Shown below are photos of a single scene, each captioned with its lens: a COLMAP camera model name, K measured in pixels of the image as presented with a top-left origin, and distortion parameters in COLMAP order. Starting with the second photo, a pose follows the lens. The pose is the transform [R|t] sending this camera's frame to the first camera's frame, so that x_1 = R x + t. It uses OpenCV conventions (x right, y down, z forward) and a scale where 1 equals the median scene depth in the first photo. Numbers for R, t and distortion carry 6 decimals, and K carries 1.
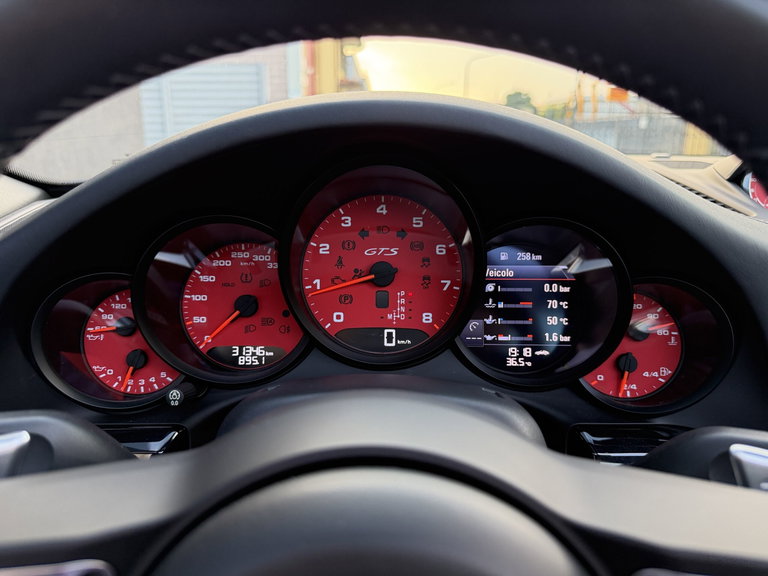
lens RADIAL K [[541.0, 0, 390.9], [0, 541.0, 290.4], [0, 0, 1]] dist [0.029044, -0.041455]
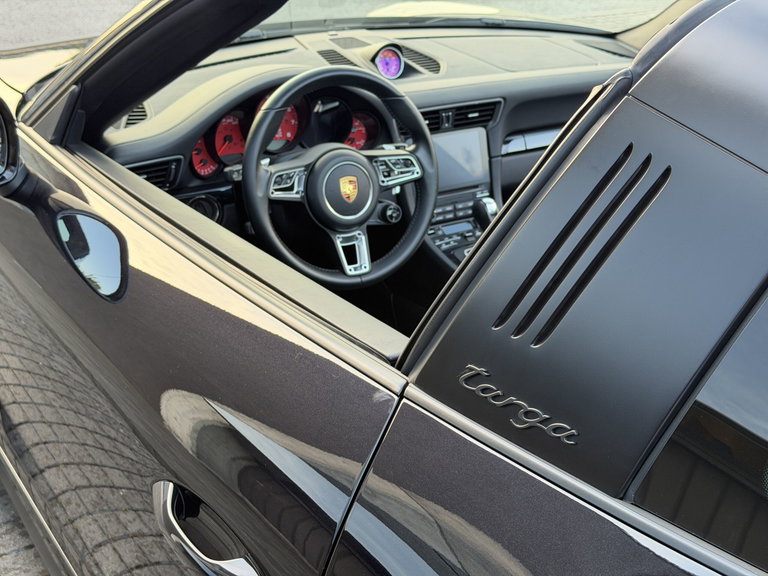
lens RADIAL K [[1063.5, 0, 381.2], [0, 1063.5, 291.2], [0, 0, 1]] dist [0.116107, 0.000000]
pose [[0.837964, -0.209148, 0.504057, -2.470518], [0.123060, 0.972274, 0.198846, -0.199399], [-0.531669, -0.104596, 0.840469, -3.967256]]
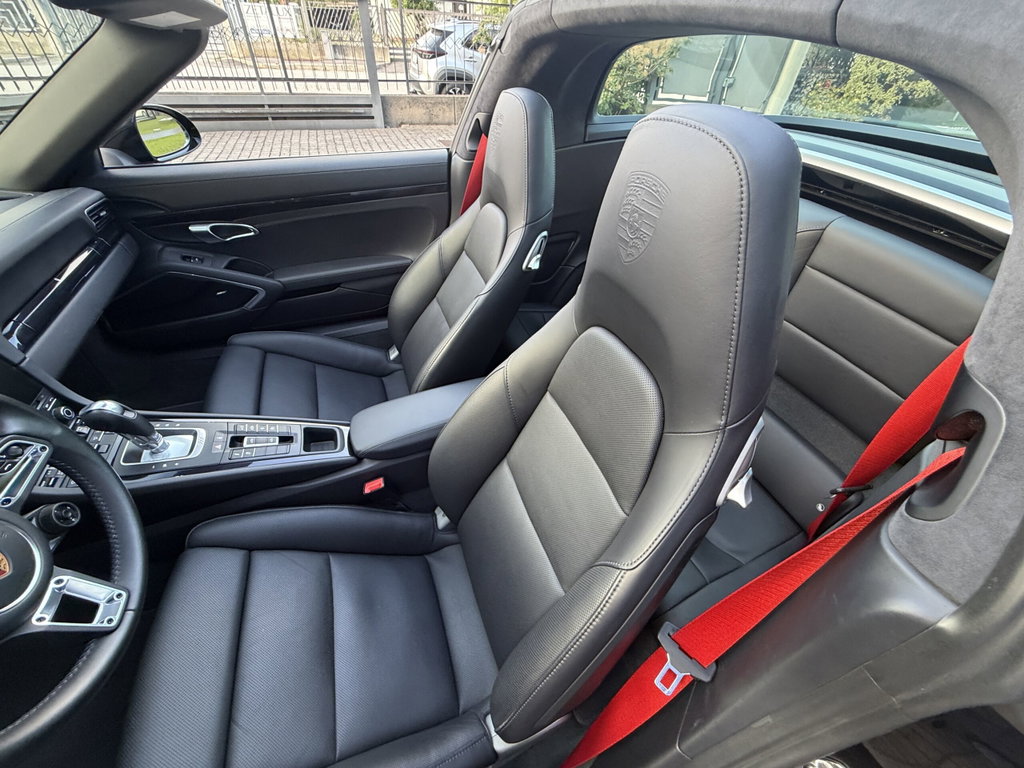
lens RADIAL K [[408.9, 0, 509.6], [0, 408.9, 385.0], [0, 0, 1]] dist [-0.002561, 0.000886]
pose [[-0.352414, -0.631687, 0.690490, -0.929638], [0.201996, 0.669089, 0.715204, -0.484628], [-0.913785, 0.391524, -0.108198, -1.014187]]
